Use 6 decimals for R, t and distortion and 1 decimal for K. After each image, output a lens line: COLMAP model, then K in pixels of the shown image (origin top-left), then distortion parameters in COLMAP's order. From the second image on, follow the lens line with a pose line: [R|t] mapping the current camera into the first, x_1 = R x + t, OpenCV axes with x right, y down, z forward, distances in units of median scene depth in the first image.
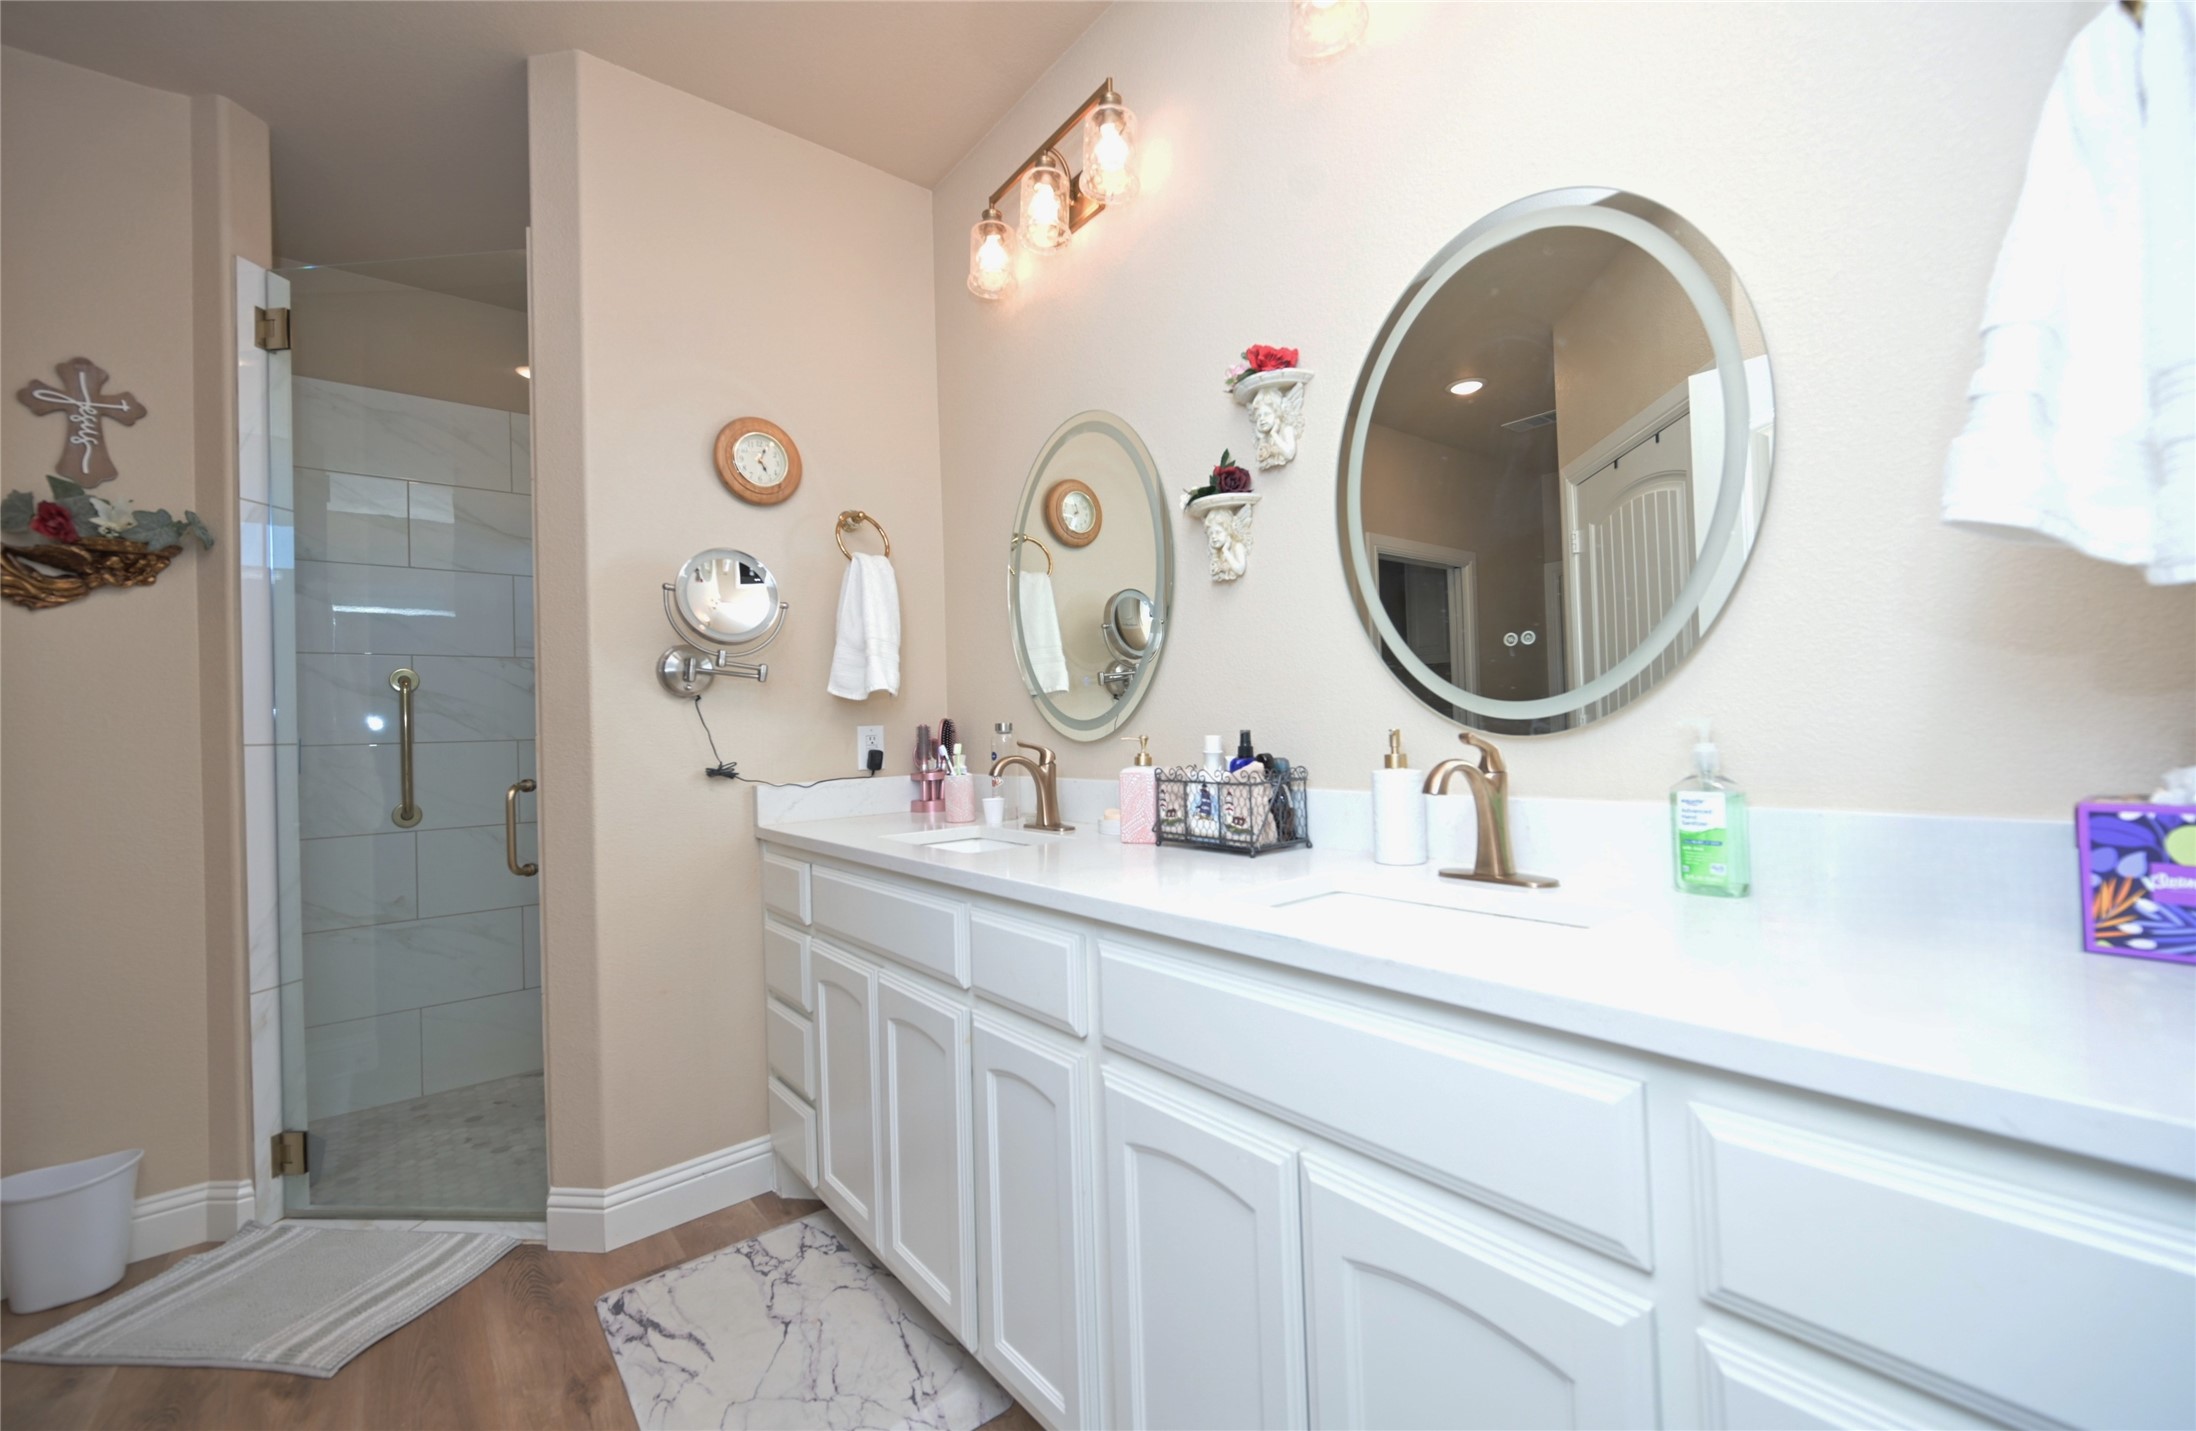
lens RADIAL K [[876.9, 0, 1110.3], [0, 876.9, 714.4], [0, 0, 1]] dist [-0.002618, 0.000859]
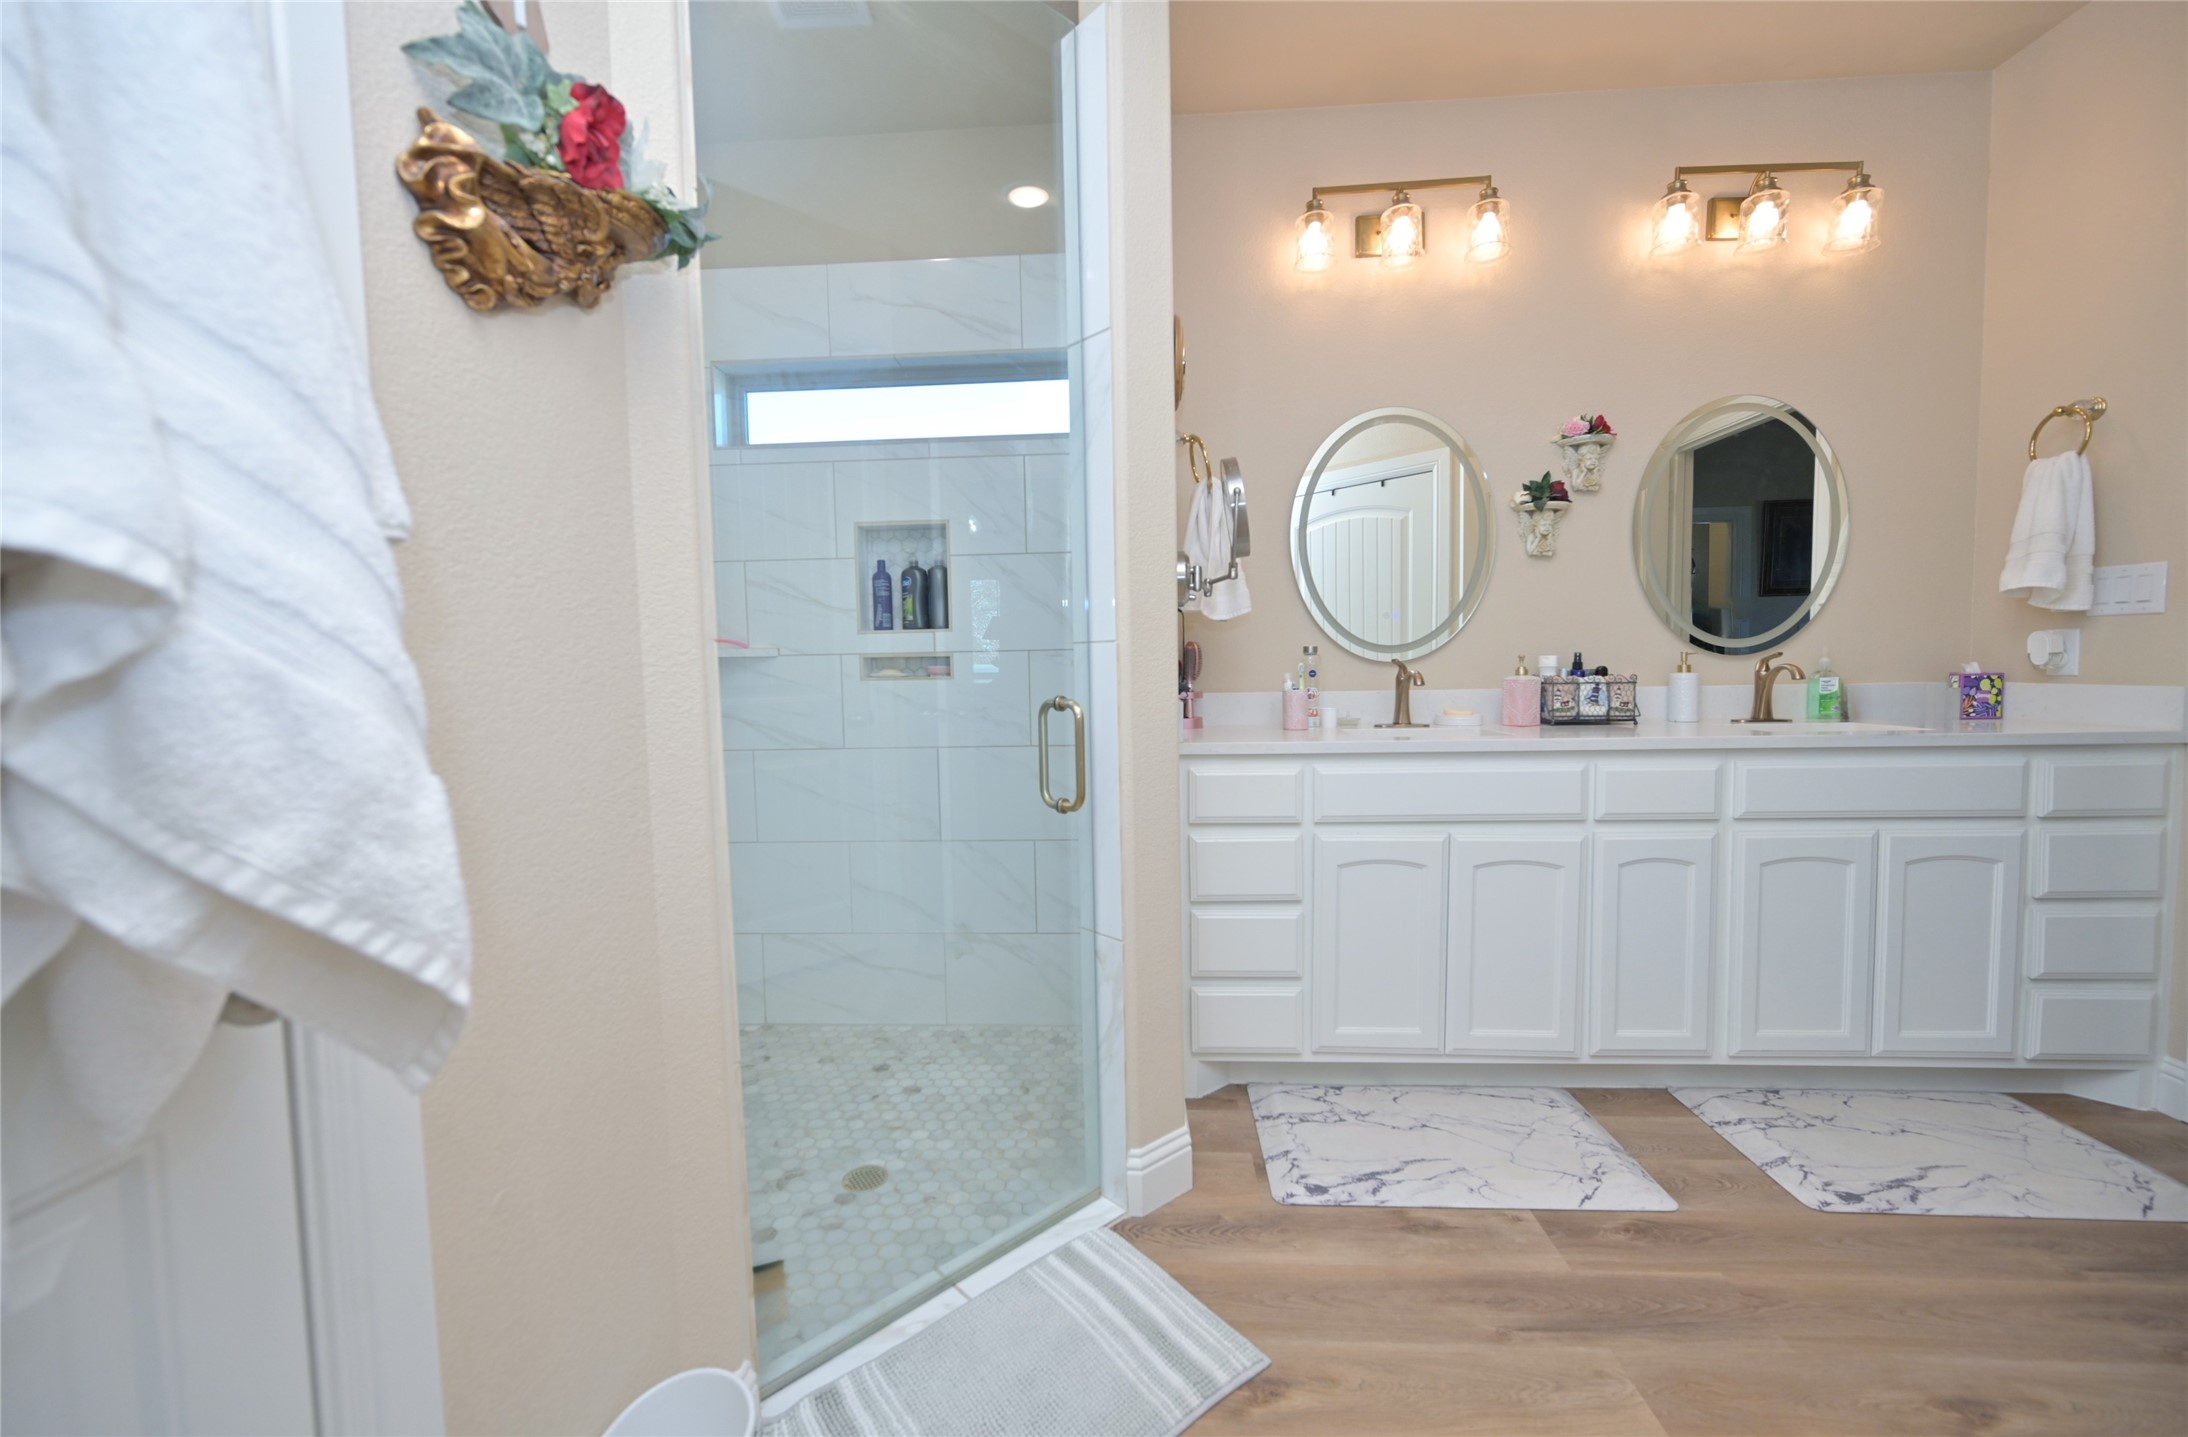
lens RADIAL K [[857.8, 0, 1095.6], [0, 857.8, 724.2], [0, 0, 1]] dist [-0.000993, 0.000210]
pose [[0.674126, -0.027879, 0.738090, -1.602178], [-0.014780, 0.998578, 0.051217, 0.081824], [-0.738468, -0.045435, 0.672756, 0.577529]]
